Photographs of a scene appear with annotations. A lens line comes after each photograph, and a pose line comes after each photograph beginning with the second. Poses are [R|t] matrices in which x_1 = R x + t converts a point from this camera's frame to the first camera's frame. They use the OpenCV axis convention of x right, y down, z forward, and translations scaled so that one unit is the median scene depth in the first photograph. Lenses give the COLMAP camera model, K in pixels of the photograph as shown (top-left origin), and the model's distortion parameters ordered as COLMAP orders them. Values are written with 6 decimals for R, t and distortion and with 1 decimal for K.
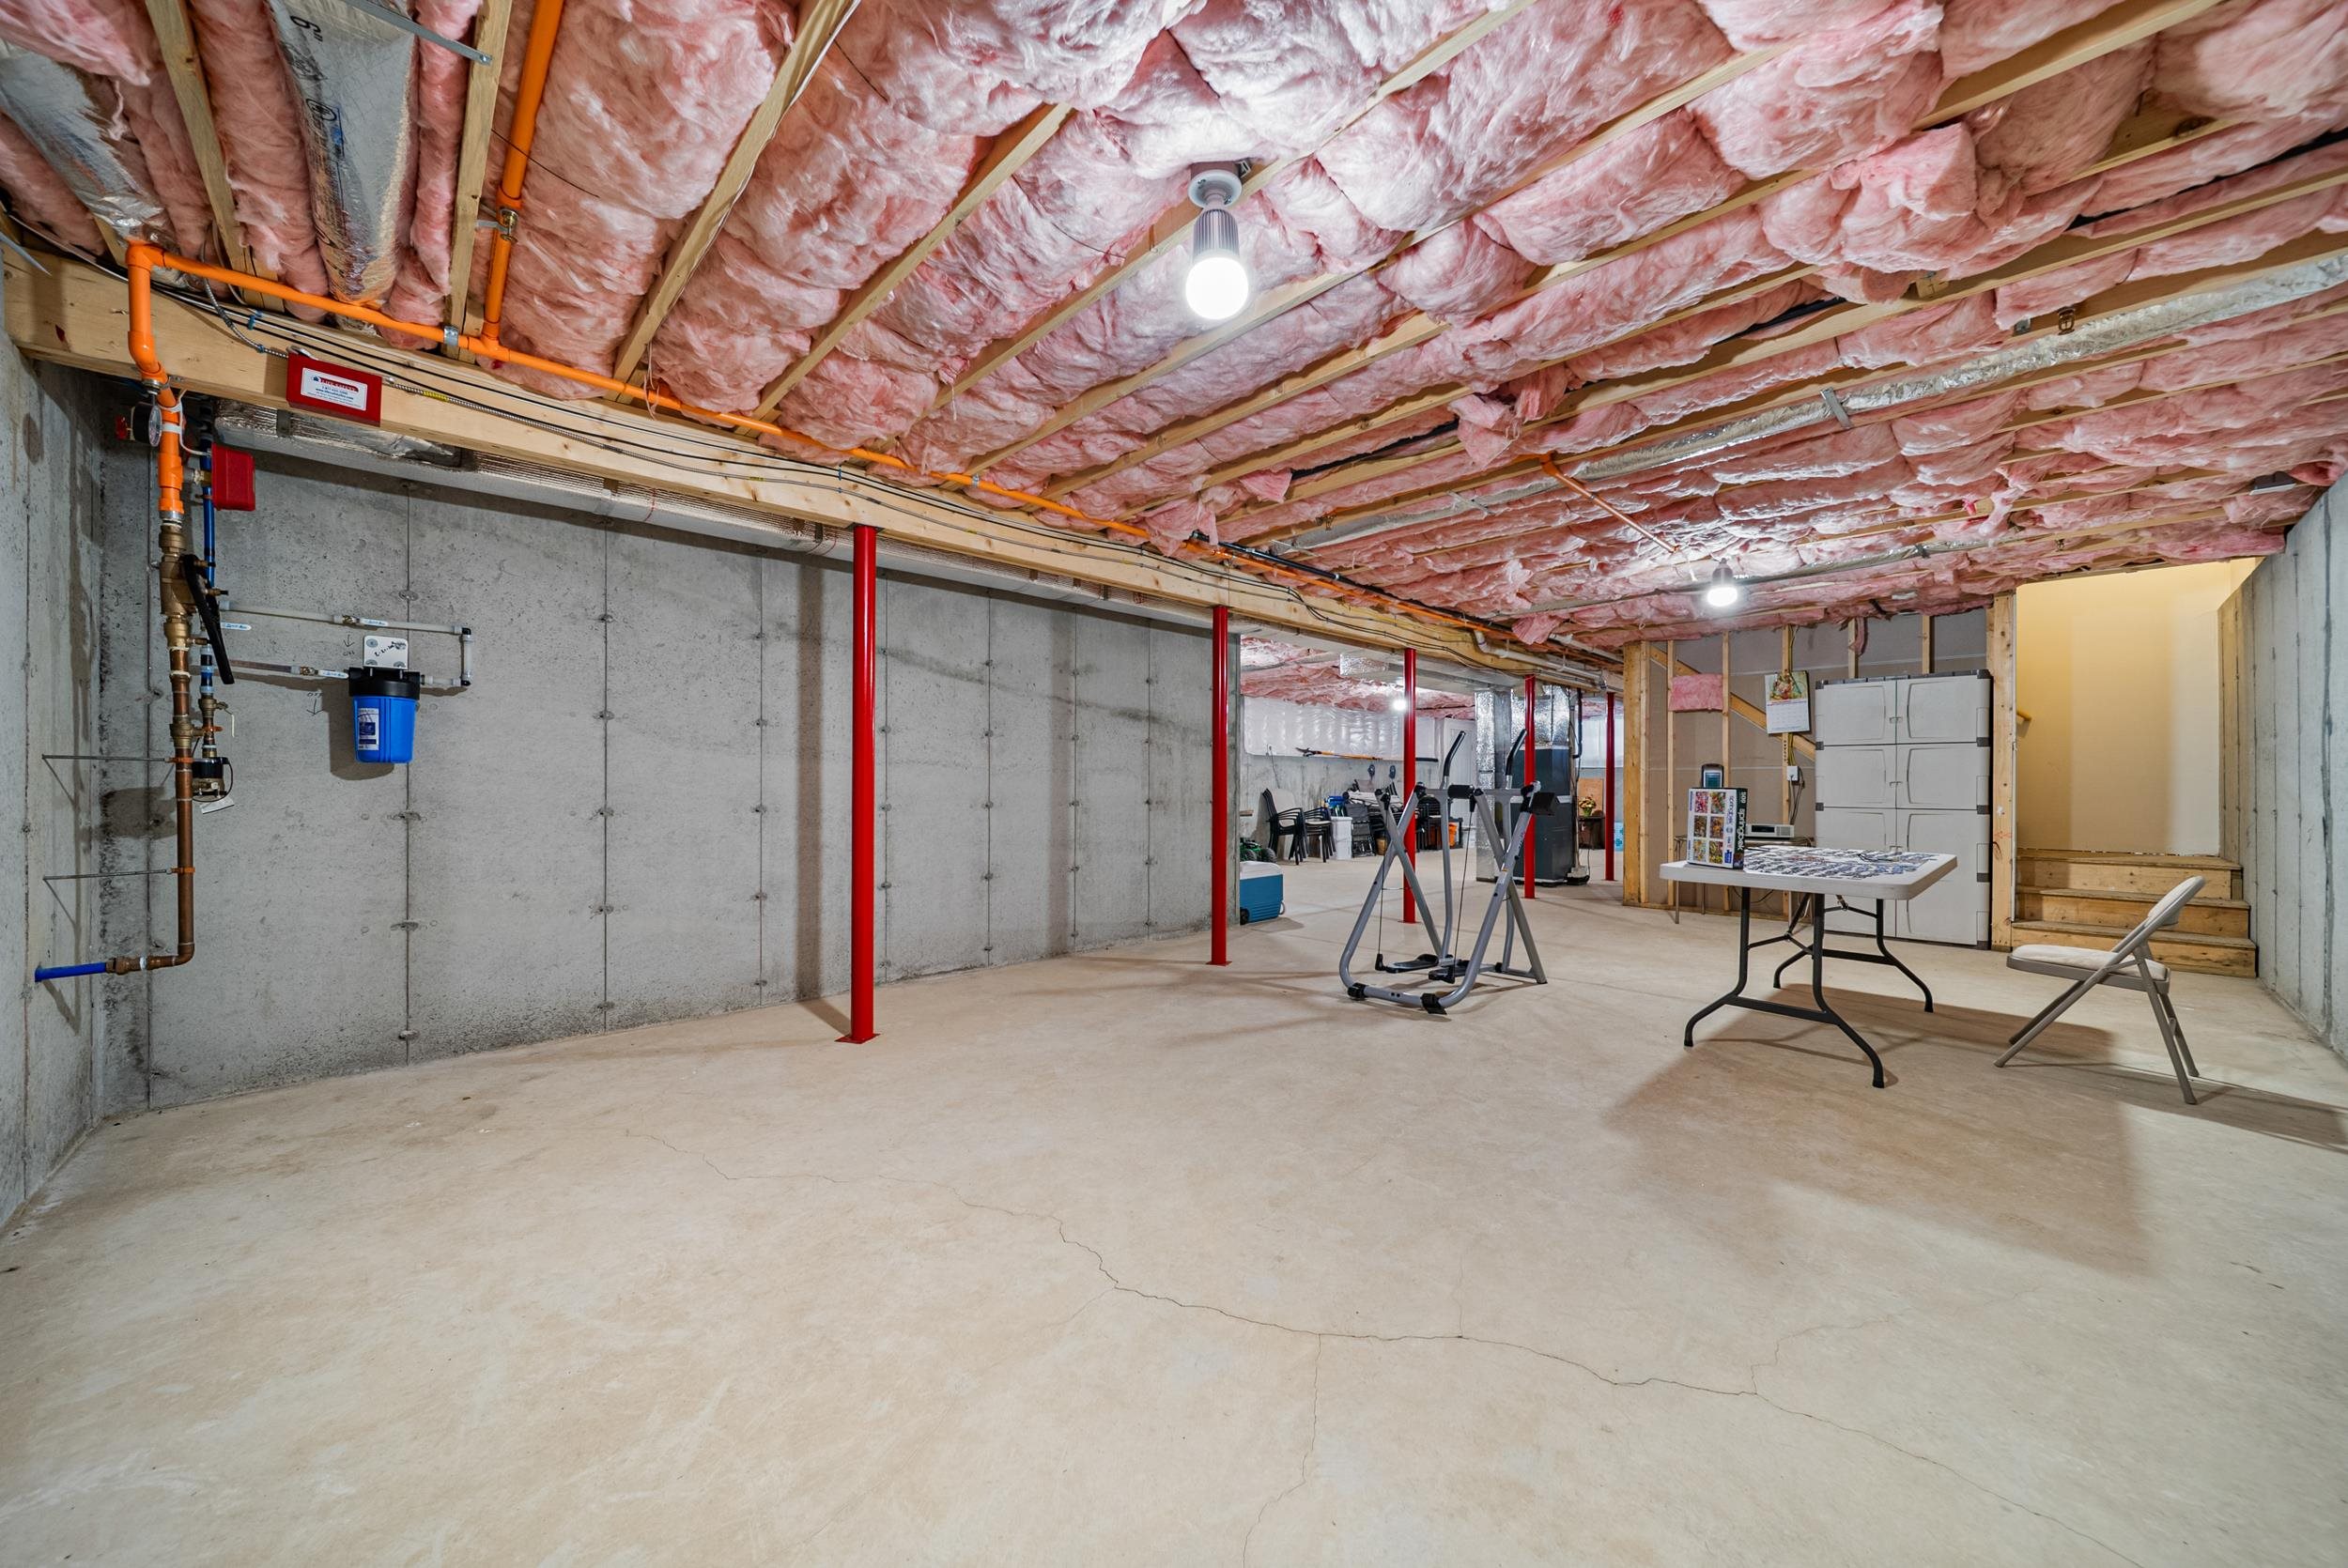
lens RADIAL K [[830.1, 0, 1174.0], [0, 830.1, 784.0], [0, 0, 1]] dist [0.000376, -0.001826]
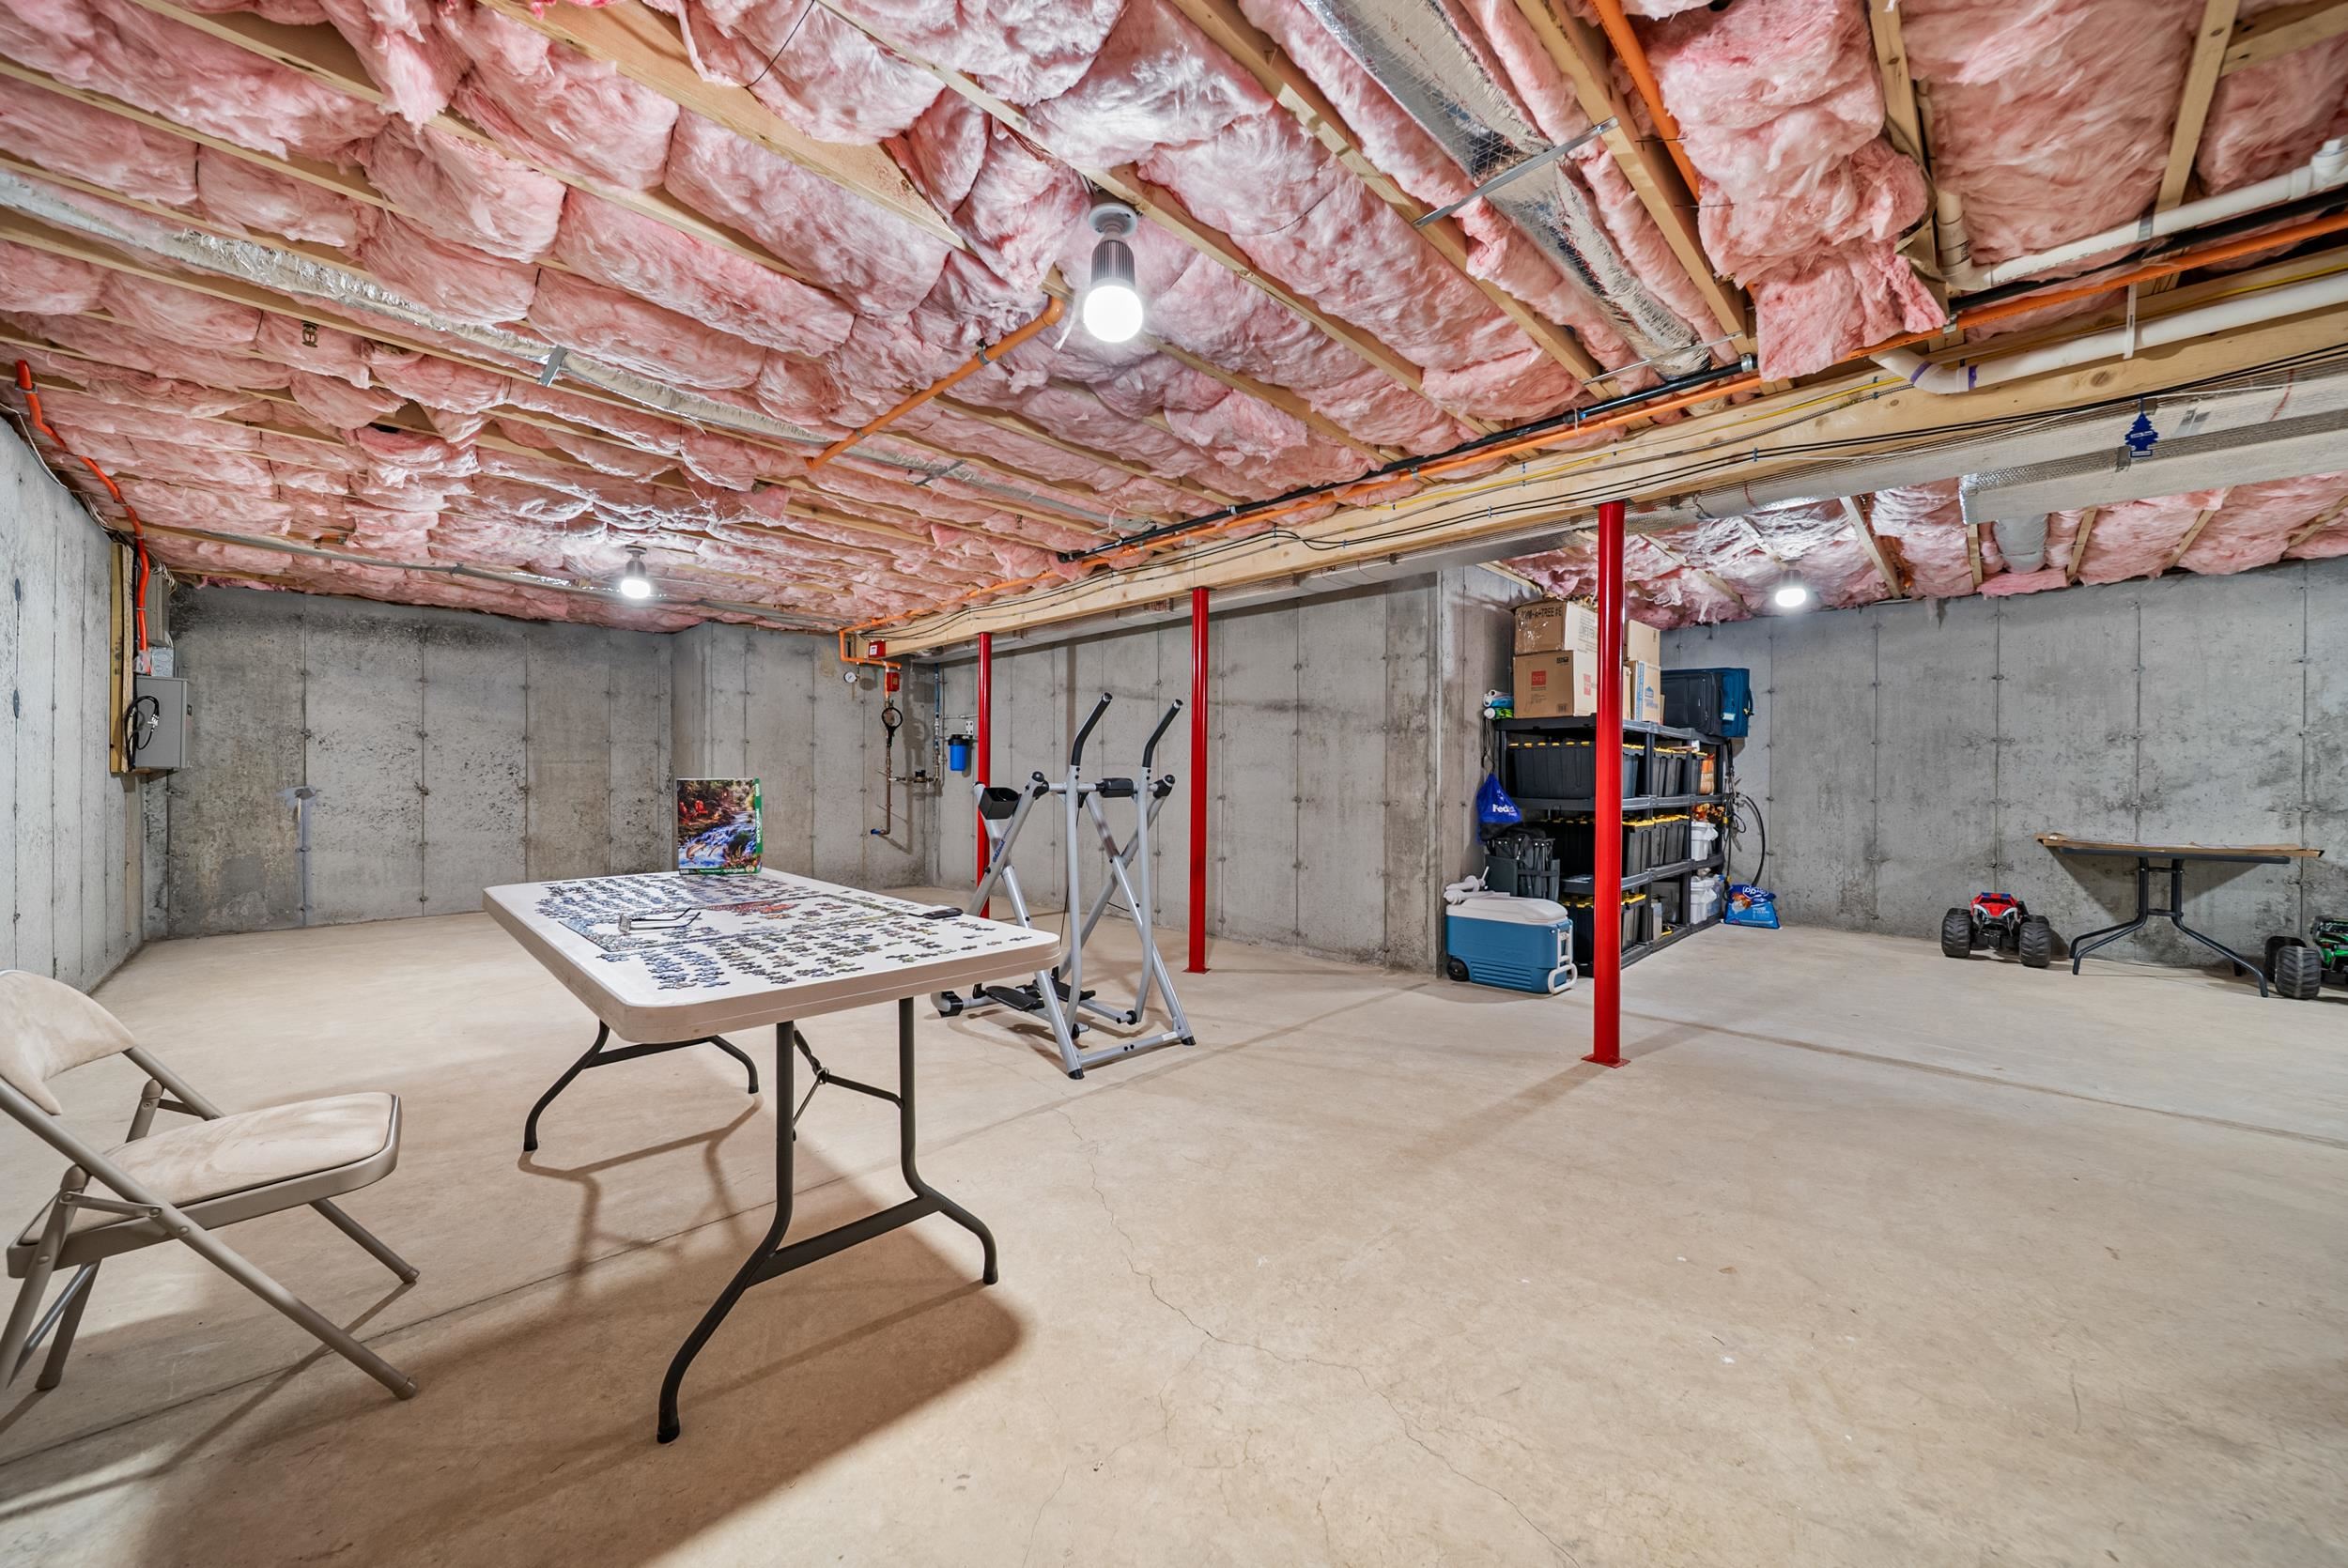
lens RADIAL K [[830.1, 0, 1174.0], [0, 830.1, 784.0], [0, 0, 1]] dist [0.000376, -0.001826]
pose [[0.034337, 0.000742, -0.999410, 0.959695], [-0.005827, 0.999983, 0.000542, 0.005593], [0.999393, 0.005805, 0.034341, 0.914552]]
